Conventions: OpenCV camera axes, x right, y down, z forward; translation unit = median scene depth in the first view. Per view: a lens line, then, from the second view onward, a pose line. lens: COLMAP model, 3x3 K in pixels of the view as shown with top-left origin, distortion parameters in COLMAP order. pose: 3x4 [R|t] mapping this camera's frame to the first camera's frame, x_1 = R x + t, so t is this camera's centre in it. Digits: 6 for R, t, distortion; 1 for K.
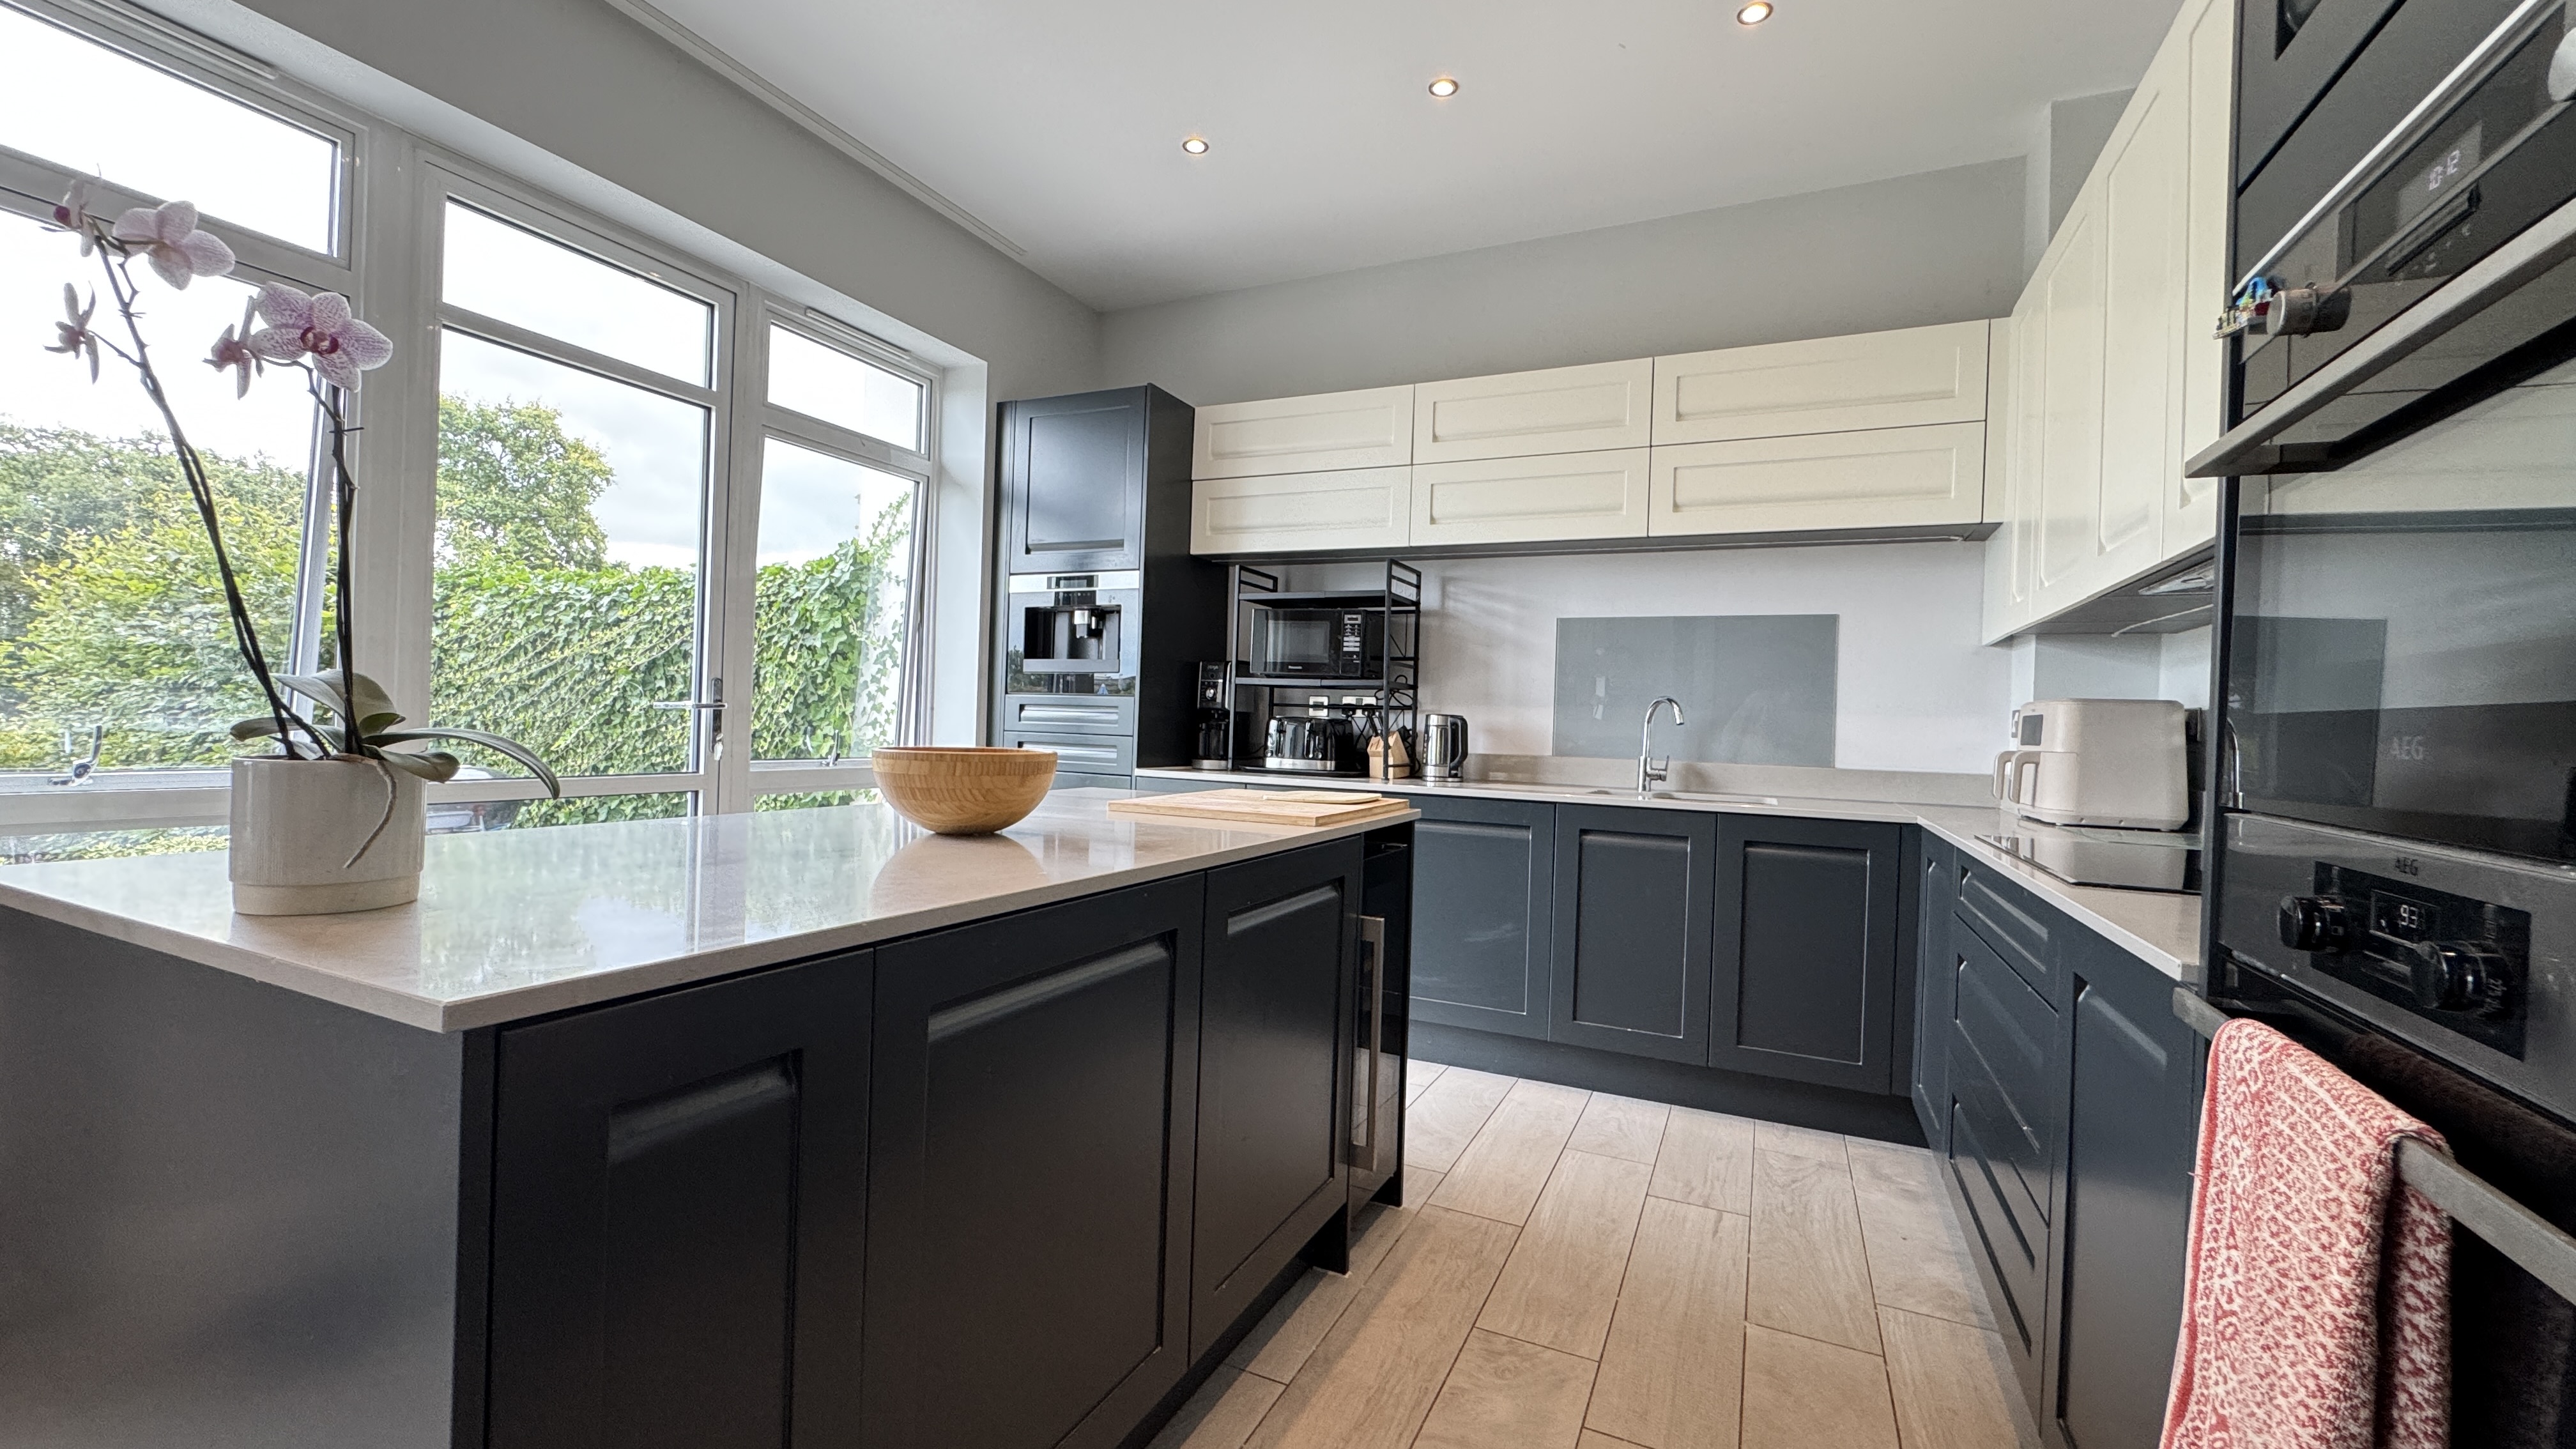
lens RADIAL K [[1022.1, 0, 1323.6], [0, 1022.1, 724.1], [0, 0, 1]] dist [-0.001715, -0.000104]
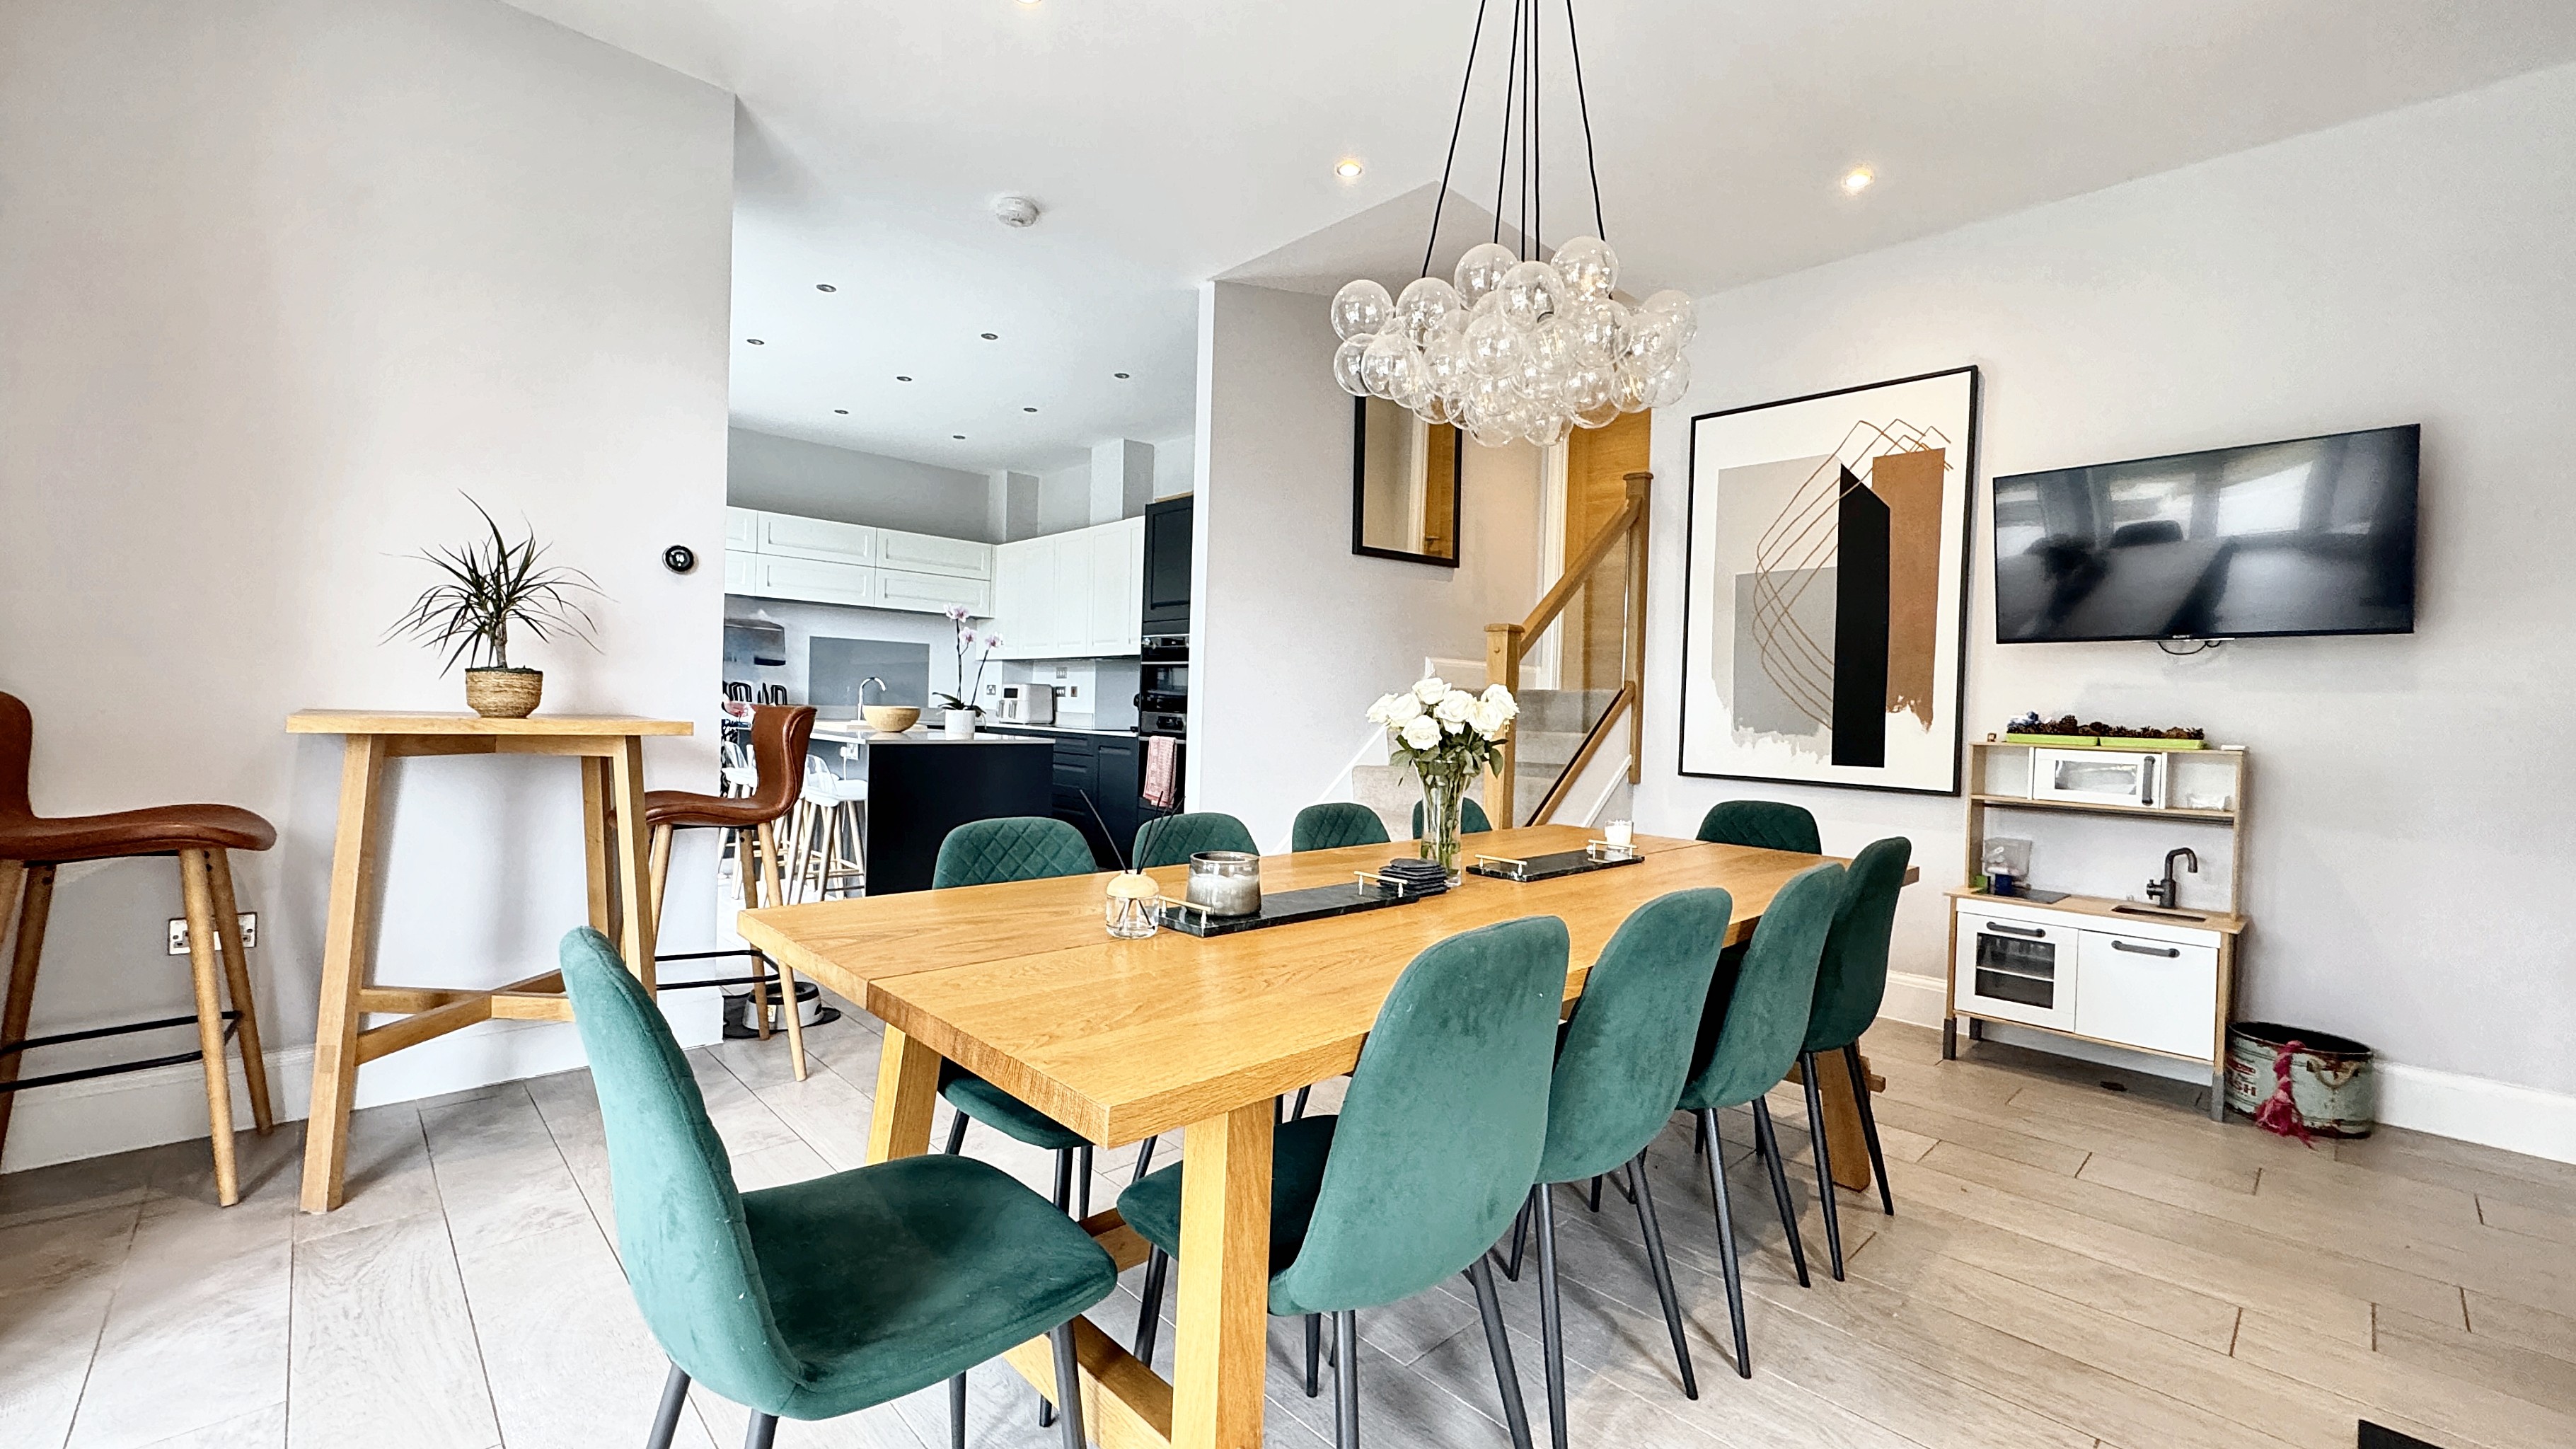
lens RADIAL K [[1027.9, 0, 1288.0], [0, 1027.9, 724.5], [0, 0, 1]] dist [-0.002479, -0.000573]
pose [[0.379913, -0.034239, 0.924389, -1.294482], [-0.020480, 0.998758, 0.045411, -0.040917], [-0.924796, -0.036183, 0.378740, -0.646713]]
